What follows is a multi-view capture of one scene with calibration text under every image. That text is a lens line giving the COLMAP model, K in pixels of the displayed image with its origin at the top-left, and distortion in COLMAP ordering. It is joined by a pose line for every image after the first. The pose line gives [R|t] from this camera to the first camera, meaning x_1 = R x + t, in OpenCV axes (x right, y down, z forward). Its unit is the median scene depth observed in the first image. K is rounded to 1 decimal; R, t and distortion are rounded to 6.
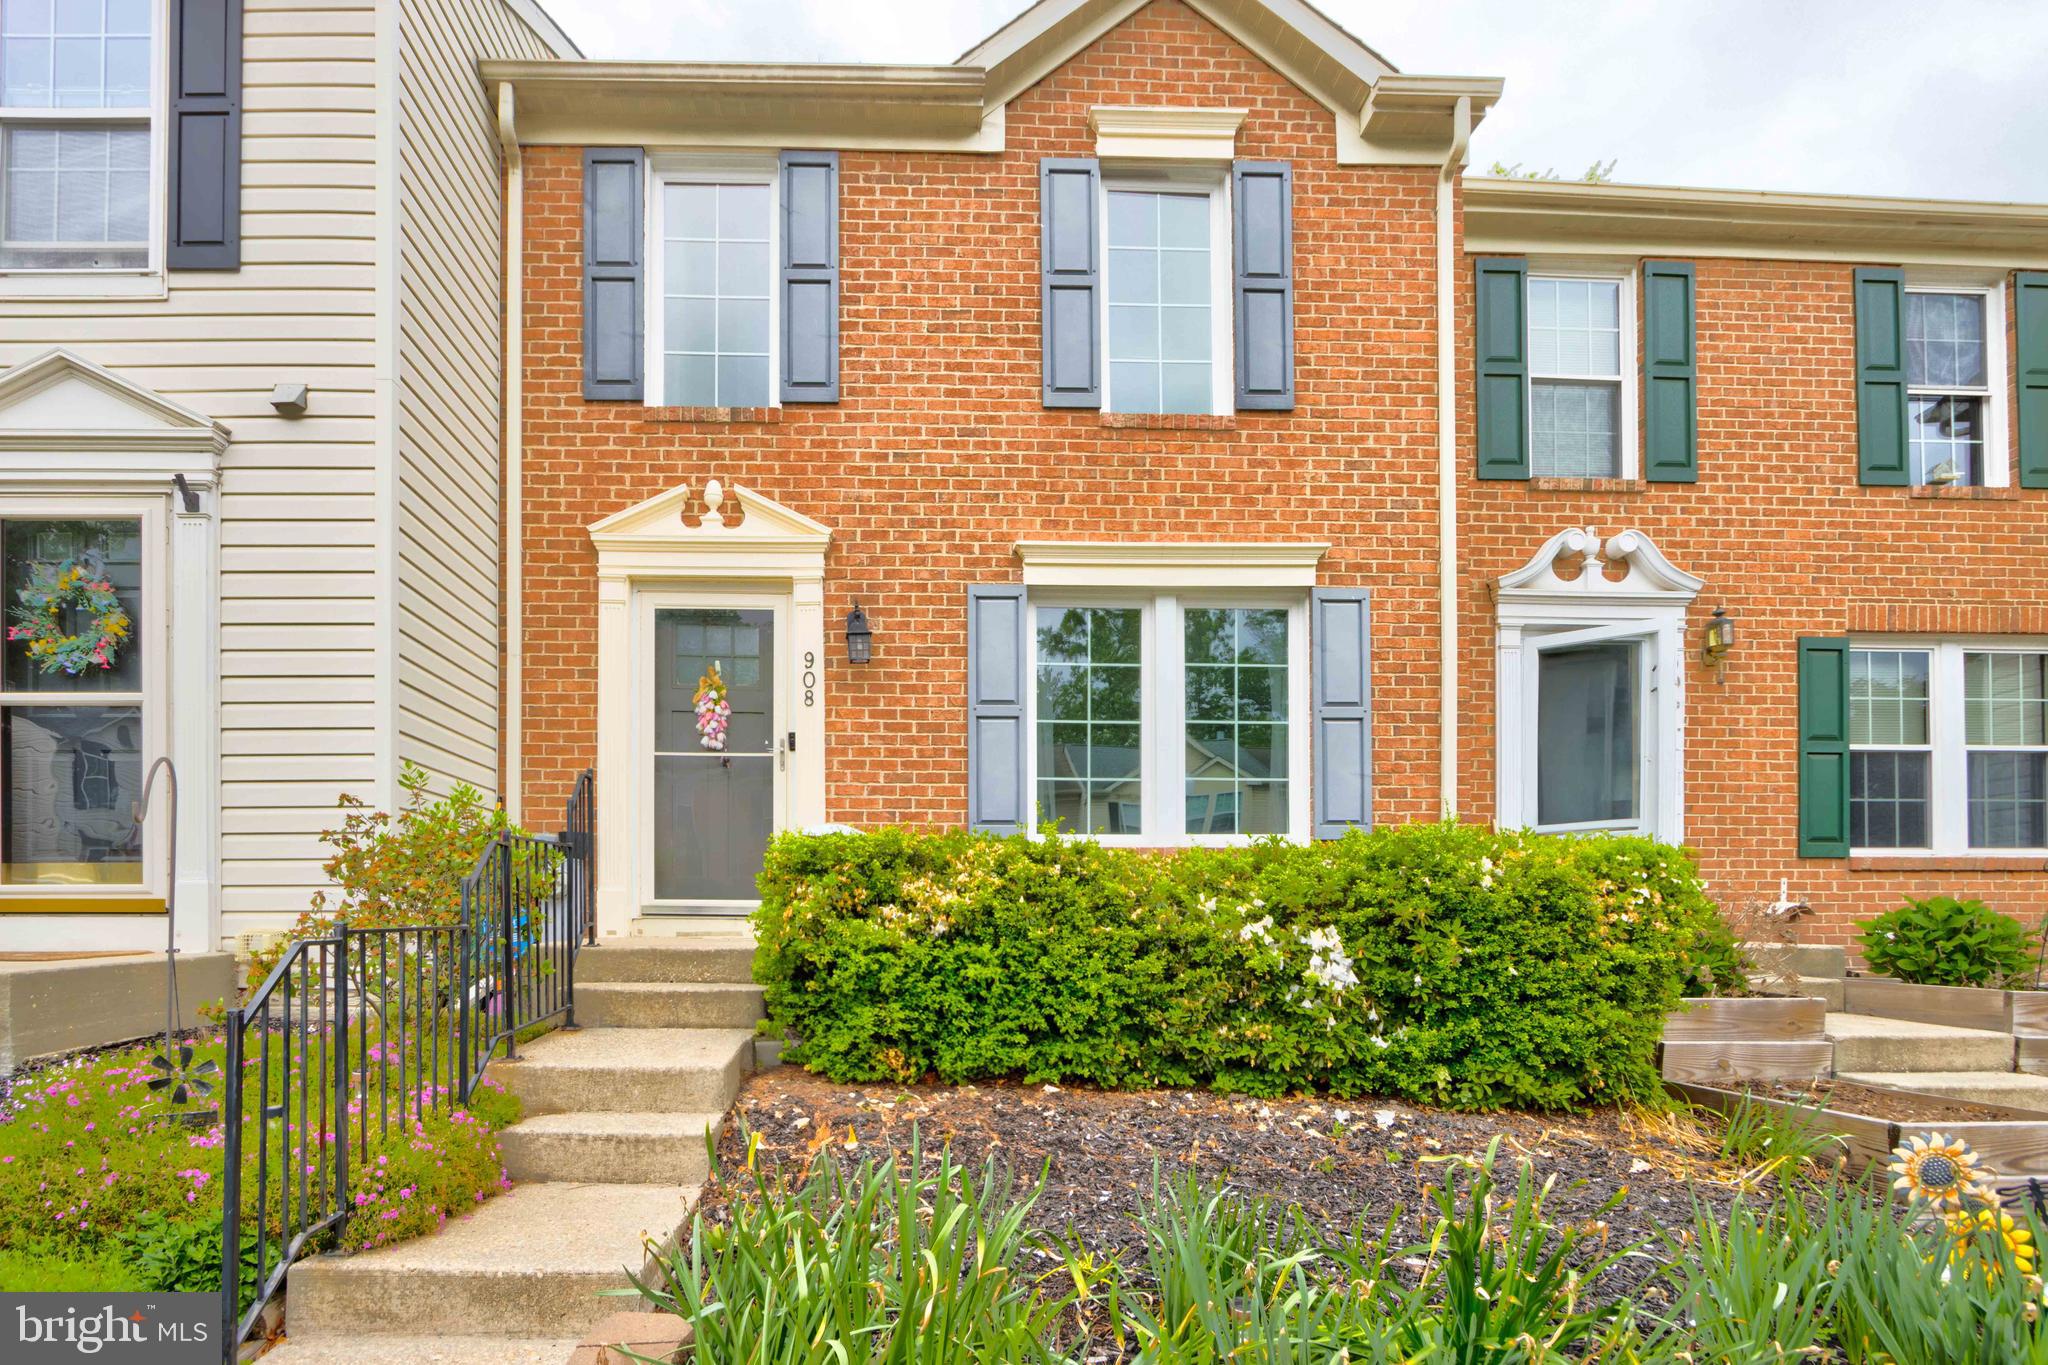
lens RADIAL K [[1022.1, 0, 922.0], [0, 1022.1, 927.2], [0, 0, 1]] dist [-0.006846, 0.000230]
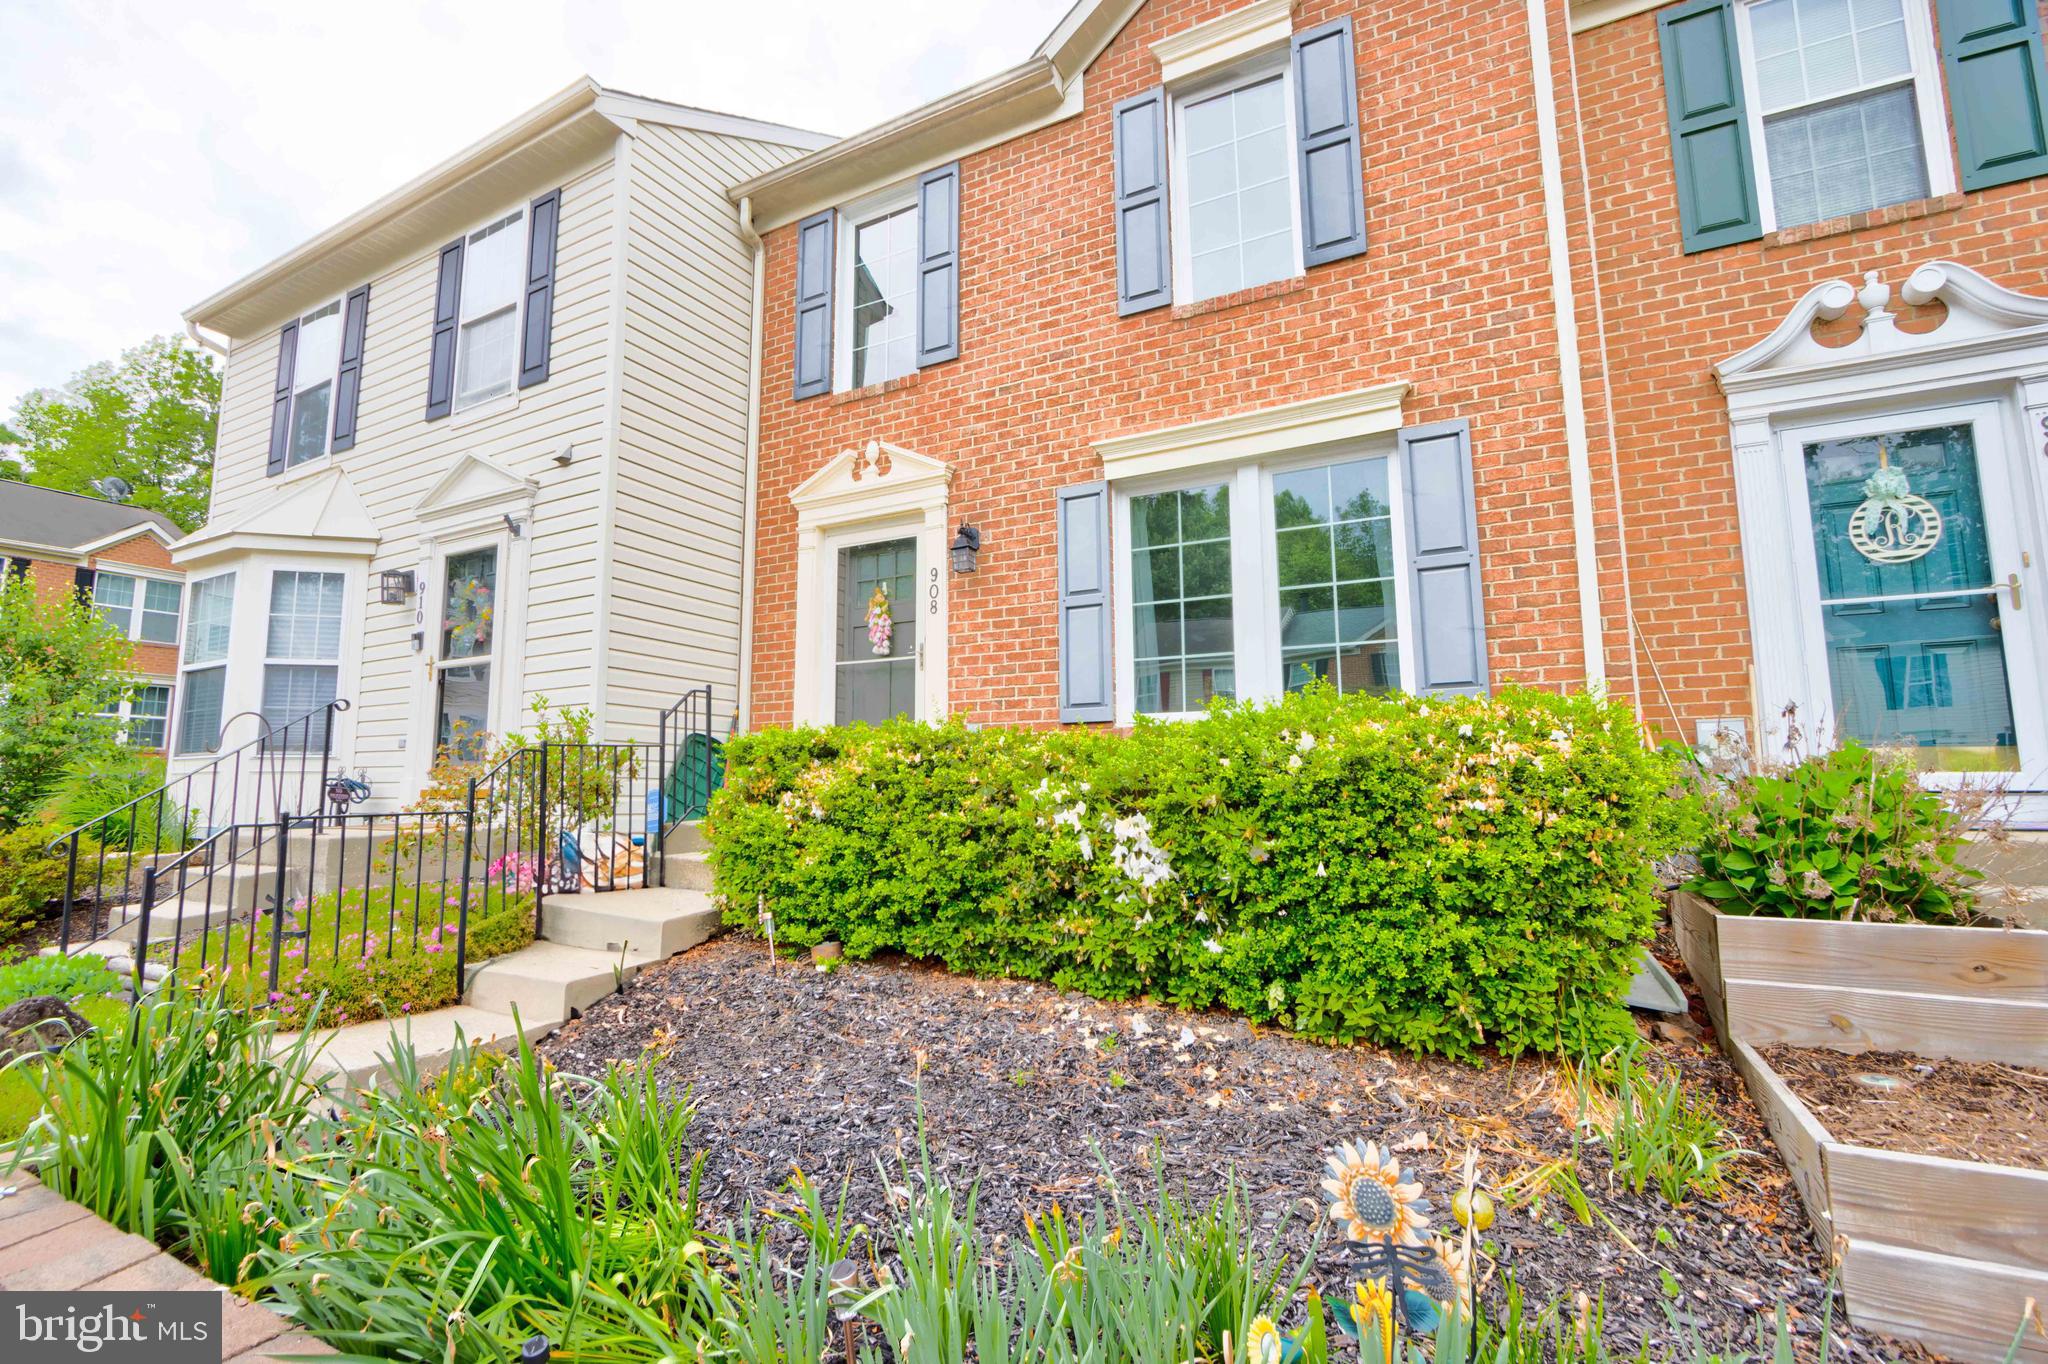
lens RADIAL K [[945.2, 0, 1006.9], [0, 945.2, 677.7], [0, 0, 1]] dist [-0.009705, -0.000215]
pose [[0.864717, -0.064632, -0.498083, 0.485627], [0.003824, 0.992504, -0.122150, -0.012919], [0.502245, 0.103721, 0.858483, 0.128059]]
